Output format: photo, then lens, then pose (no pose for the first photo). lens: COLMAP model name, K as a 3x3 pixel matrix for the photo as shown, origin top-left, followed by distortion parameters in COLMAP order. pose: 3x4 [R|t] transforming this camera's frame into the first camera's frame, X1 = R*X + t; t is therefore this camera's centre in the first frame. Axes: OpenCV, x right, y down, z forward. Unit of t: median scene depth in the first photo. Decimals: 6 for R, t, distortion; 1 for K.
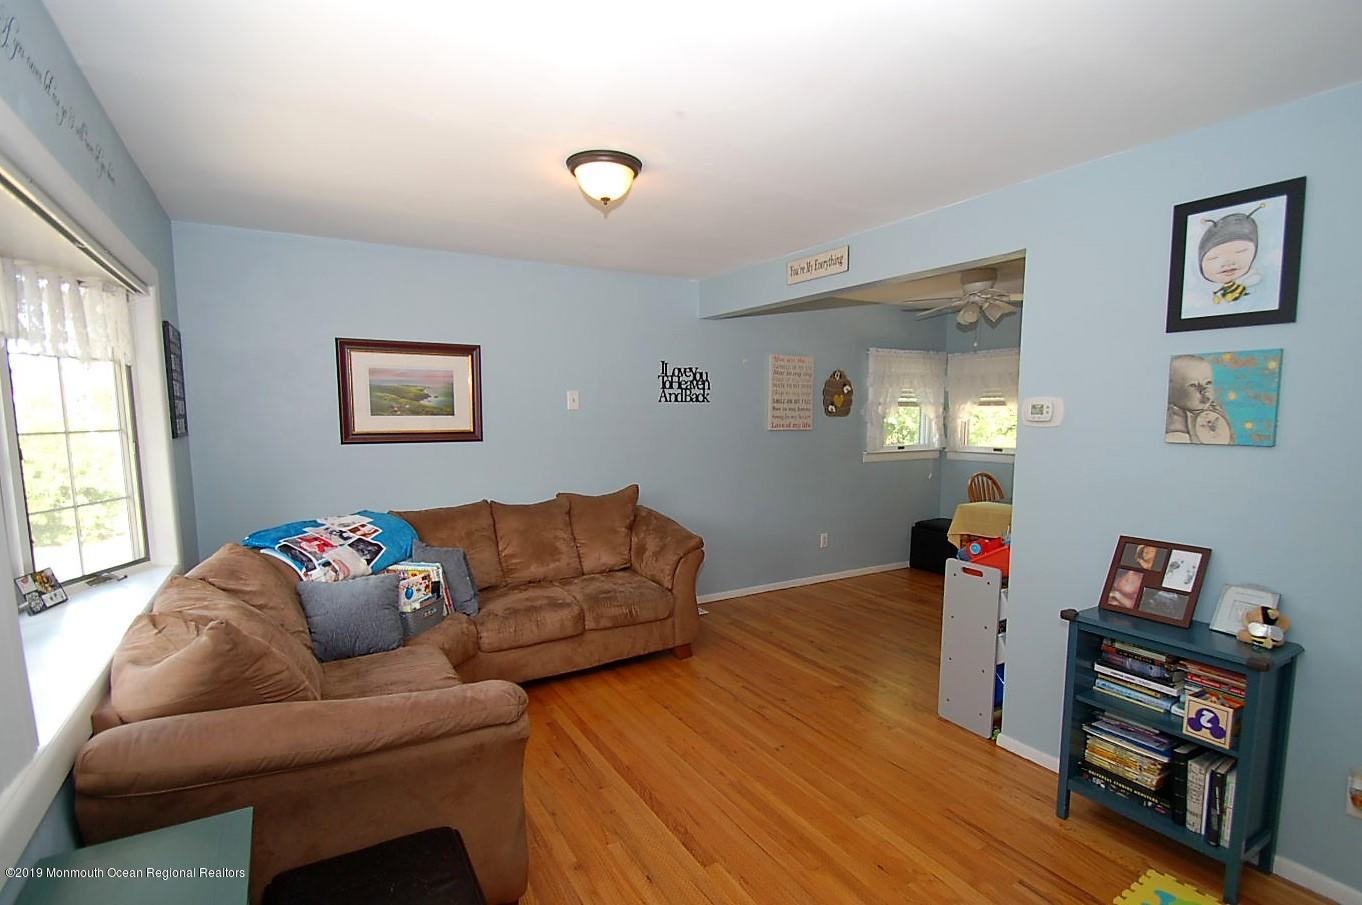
lens RADIAL K [[644.1, 0, 659.9], [0, 644.1, 494.5], [0, 0, 1]] dist [-0.004171, -0.000415]
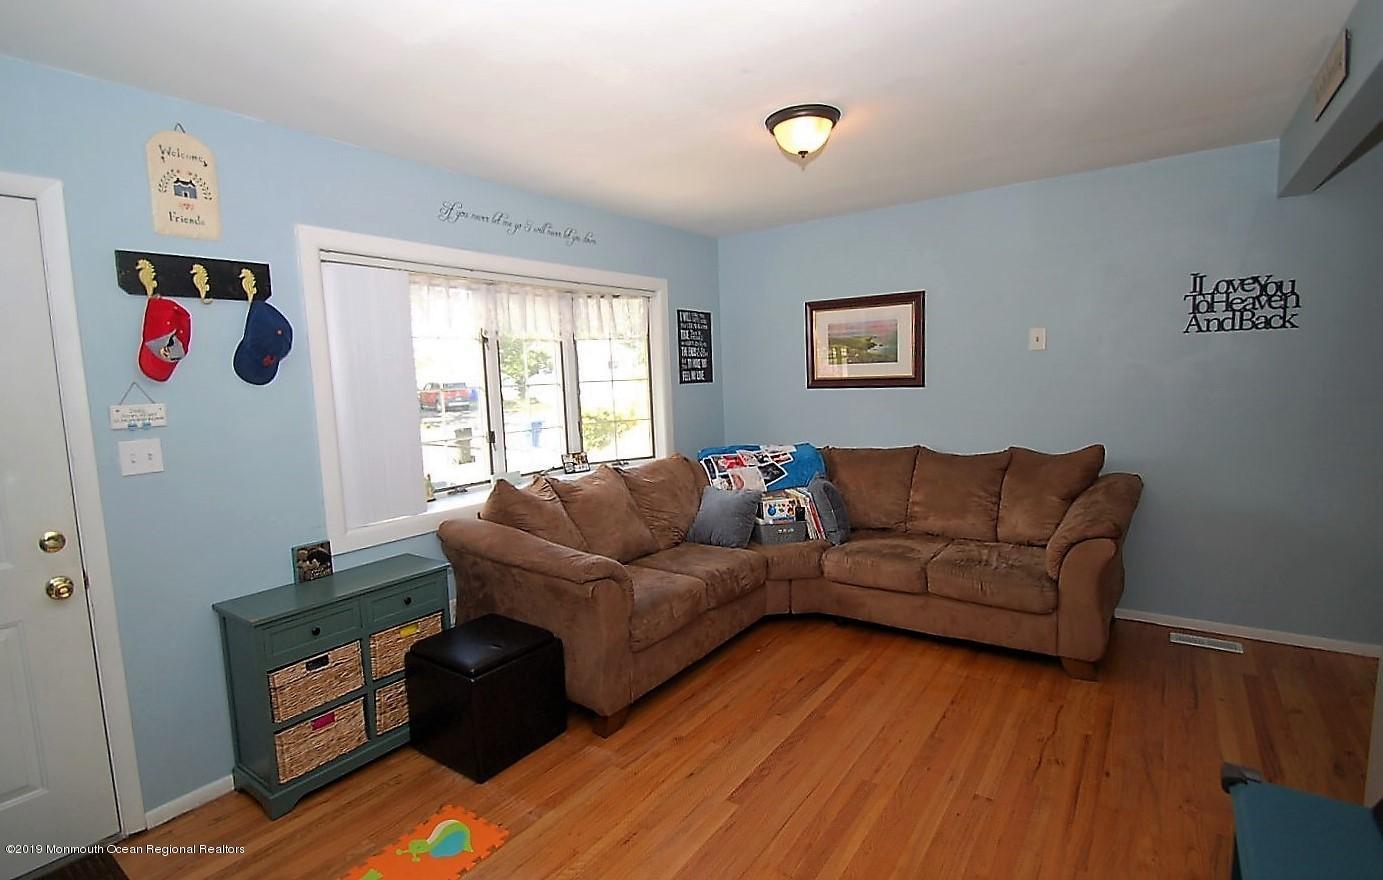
lens RADIAL K [[661.1, 0, 691.4], [0, 661.1, 434.9], [0, 0, 1]] dist [0.003075, -0.000473]
pose [[0.413783, 0.079448, -0.906902, 0.476913], [-0.075532, 0.995746, 0.052768, -0.032328], [0.907237, 0.046666, 0.418024, 0.227741]]
